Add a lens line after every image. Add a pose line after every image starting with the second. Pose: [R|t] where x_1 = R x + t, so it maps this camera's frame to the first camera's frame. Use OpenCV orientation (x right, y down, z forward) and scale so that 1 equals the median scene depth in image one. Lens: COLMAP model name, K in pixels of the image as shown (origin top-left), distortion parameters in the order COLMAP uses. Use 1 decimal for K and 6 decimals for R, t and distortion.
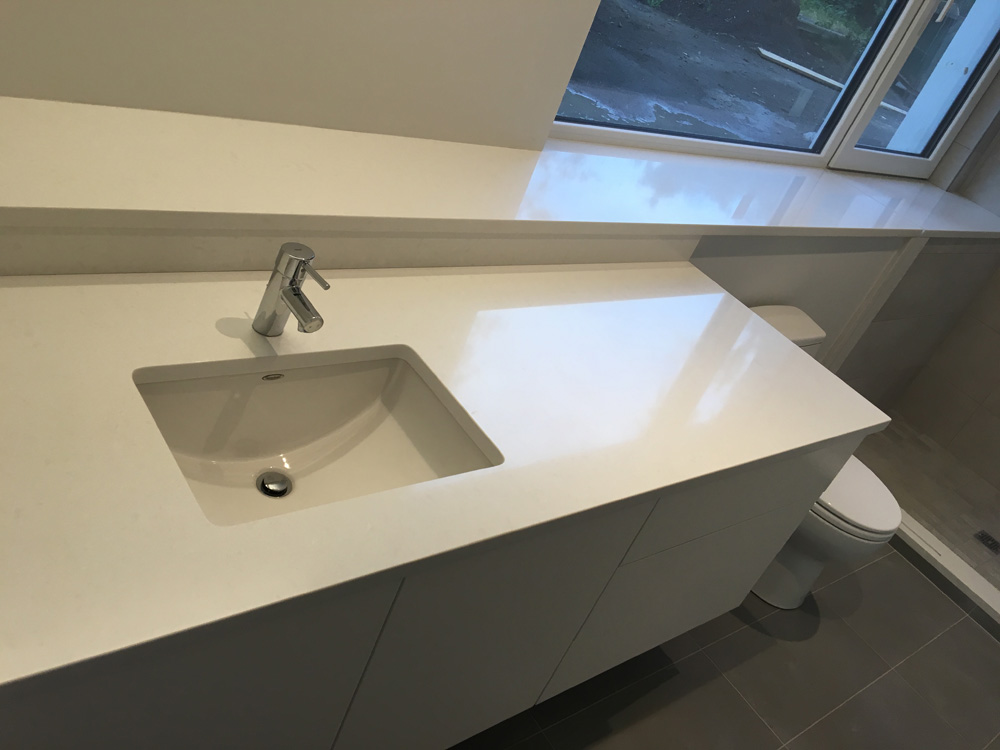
lens RADIAL K [[855.3, 0, 480.7], [0, 855.3, 377.0], [0, 0, 1]] dist [0.081297, -0.136971]
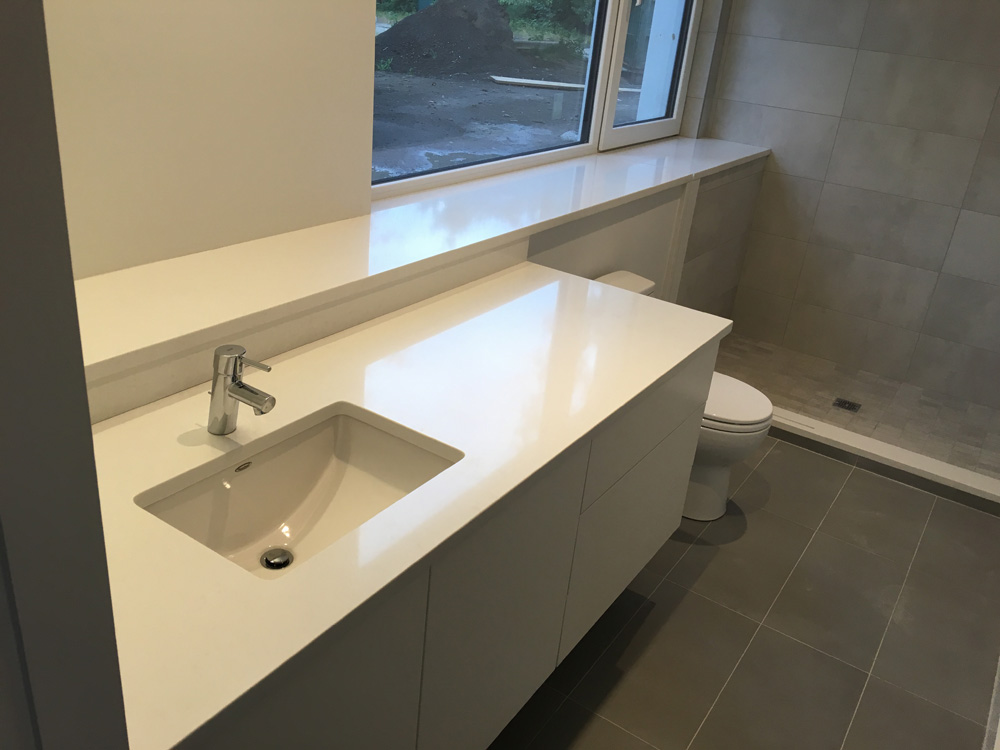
lens RADIAL K [[855.3, 0, 480.7], [0, 855.3, 377.0], [0, 0, 1]] dist [0.081297, -0.136971]
pose [[0.916558, -0.360195, 0.173729, -0.059717], [0.372033, 0.927354, -0.040068, 0.027713], [-0.146676, 0.101357, 0.983978, -0.086102]]
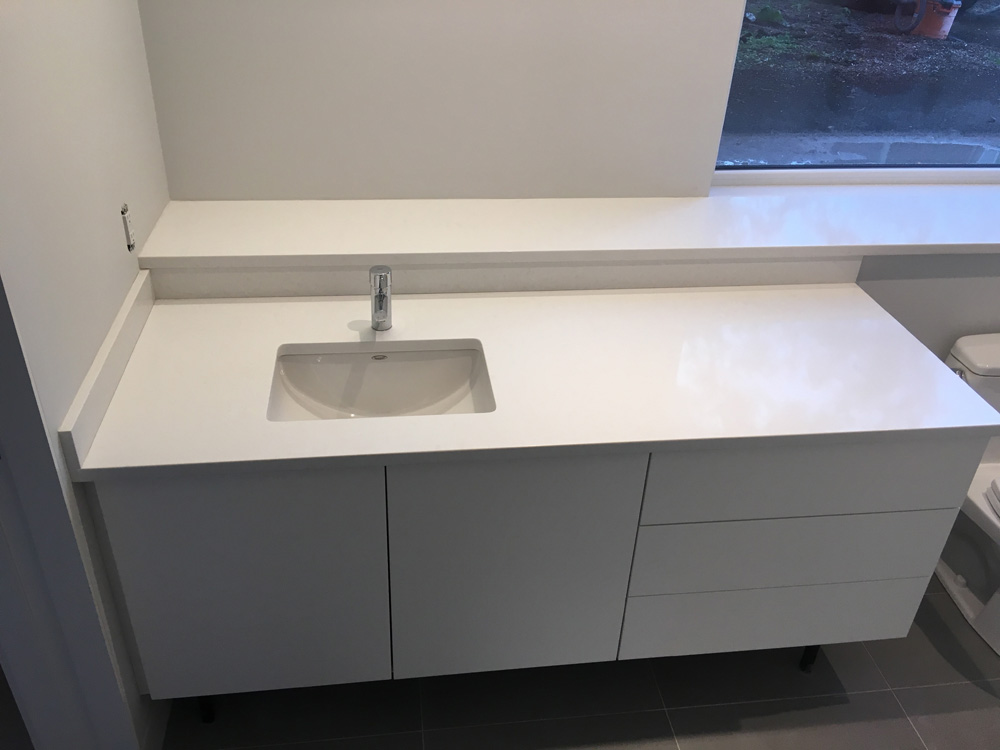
lens RADIAL K [[834.2, 0, 498.9], [0, 834.2, 325.0], [0, 0, 1]] dist [0.067731, 0.002876]
pose [[0.841201, -0.033753, -0.539668, 0.391035], [-0.053292, 0.988016, -0.144863, 0.077931], [0.538090, 0.150619, 0.829321, -0.060717]]
